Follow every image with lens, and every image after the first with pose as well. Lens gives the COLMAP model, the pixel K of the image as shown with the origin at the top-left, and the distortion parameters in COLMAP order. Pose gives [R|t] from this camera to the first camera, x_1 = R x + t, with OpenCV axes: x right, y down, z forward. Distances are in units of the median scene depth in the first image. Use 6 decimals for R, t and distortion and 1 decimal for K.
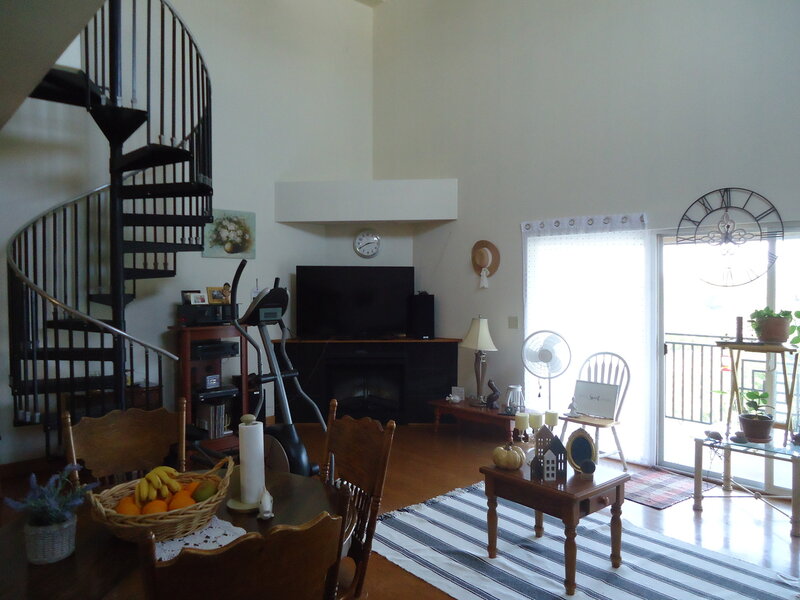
lens RADIAL K [[590.6, 0, 401.0], [0, 590.6, 298.2], [0, 0, 1]] dist [0.025797, -0.001498]
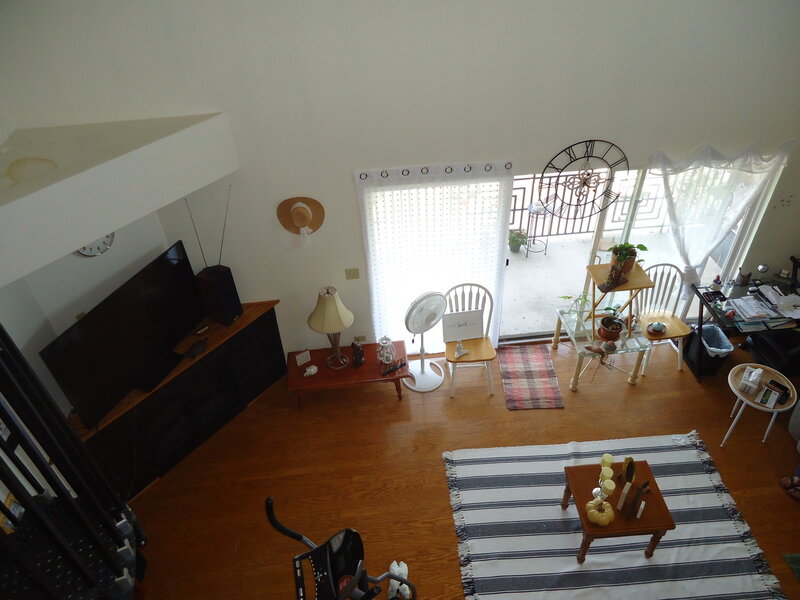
lens RADIAL K [[590.6, 0, 400.6], [0, 590.6, 303.0], [0, 0, 1]] dist [0.025797, -0.001498]
pose [[0.591335, -0.539726, 0.599182, -0.374283], [0.047714, 0.765124, 0.642113, -0.572816], [-0.805013, -0.351114, 0.478197, 0.597556]]
